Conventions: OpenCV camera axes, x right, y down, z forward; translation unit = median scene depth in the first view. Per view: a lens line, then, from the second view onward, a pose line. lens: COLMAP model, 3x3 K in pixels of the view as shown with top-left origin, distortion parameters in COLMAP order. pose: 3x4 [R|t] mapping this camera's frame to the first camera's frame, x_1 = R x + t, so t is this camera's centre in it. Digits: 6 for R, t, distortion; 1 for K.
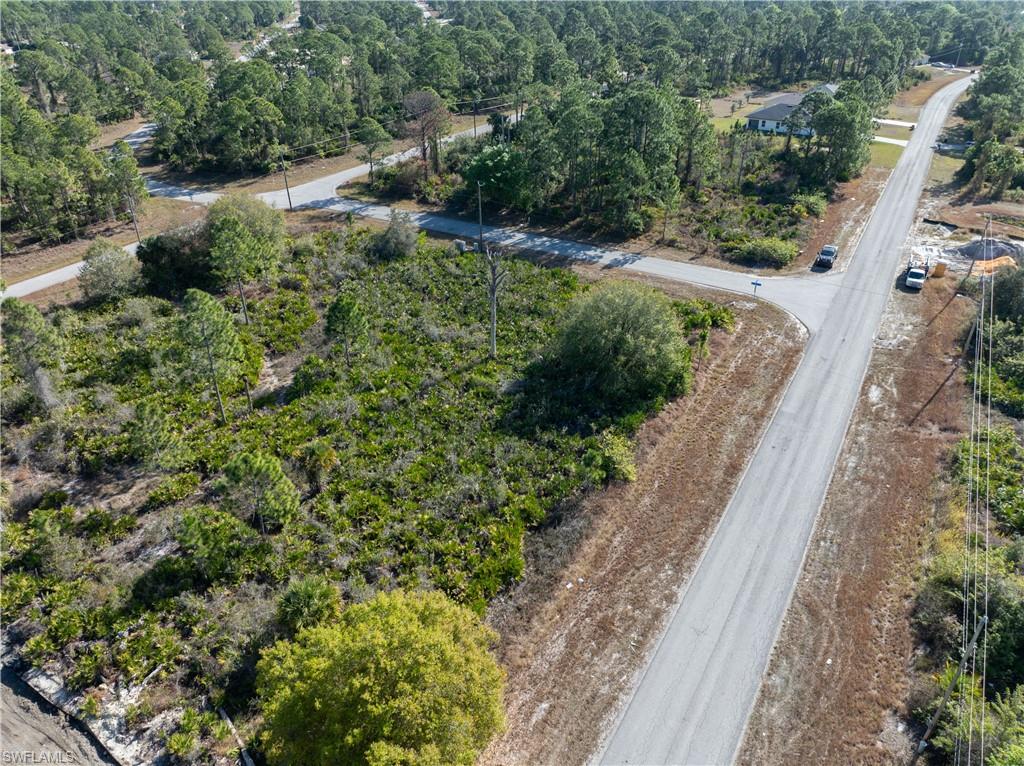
lens RADIAL K [[722.6, 0, 511.8], [0, 722.6, 382.5], [0, 0, 1]] dist [-0.051371, 0.018457]
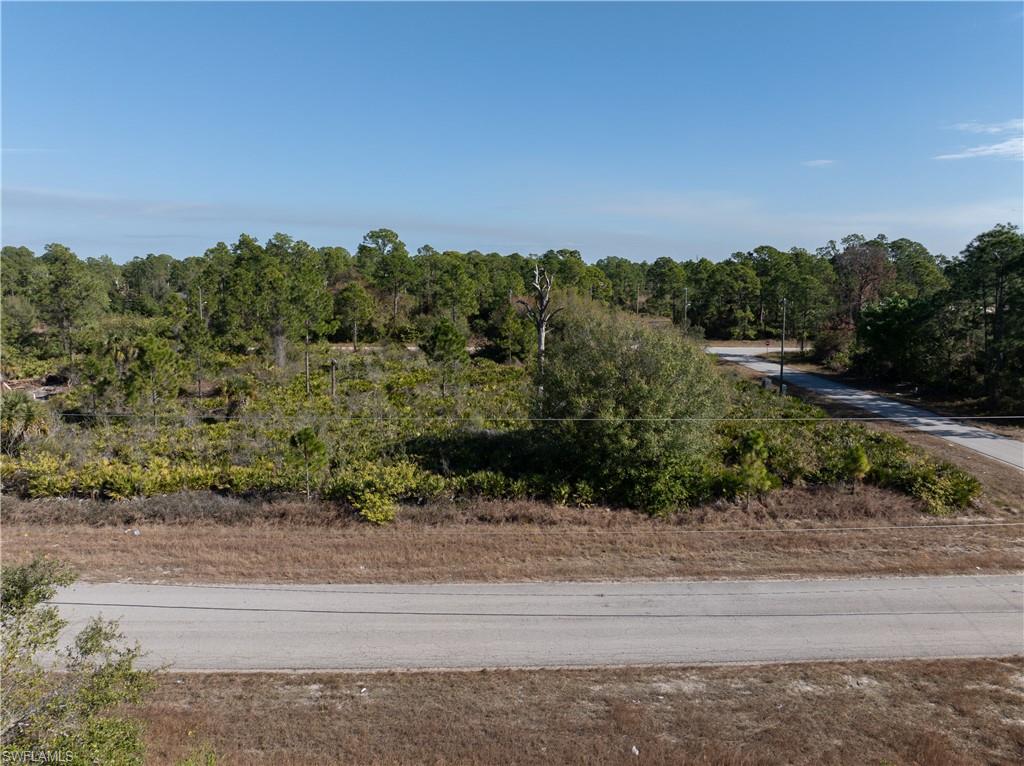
lens RADIAL K [[722.6, 0, 512.7], [0, 722.6, 381.4], [0, 0, 1]] dist [-0.051371, 0.018457]
pose [[0.541760, 0.131128, -0.830242, 0.448904], [-0.434666, 0.889133, -0.143205, 0.037205], [0.719417, 0.438461, 0.538694, 0.413836]]
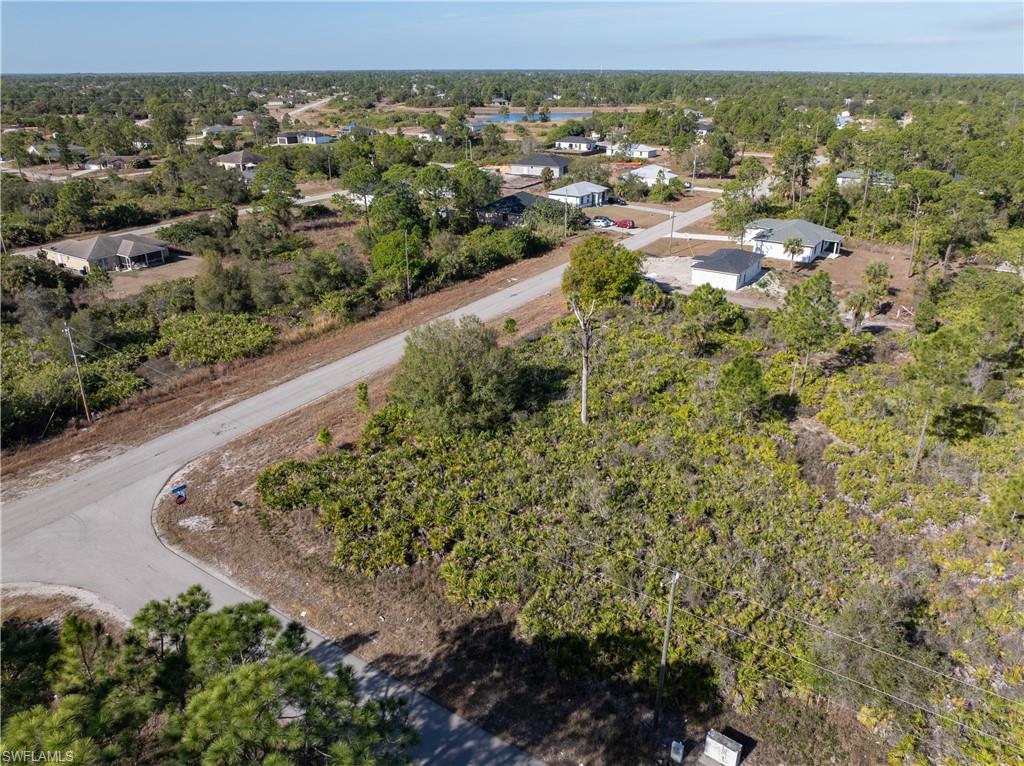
lens RADIAL K [[722.6, 0, 508.2], [0, 722.6, 382.9], [0, 0, 1]] dist [-0.051371, 0.018457]
pose [[-0.998857, -0.021393, 0.042750, 0.023546], [0.022410, 0.580391, 0.814030, -0.624607], [-0.042226, 0.814057, -0.579248, 1.136181]]
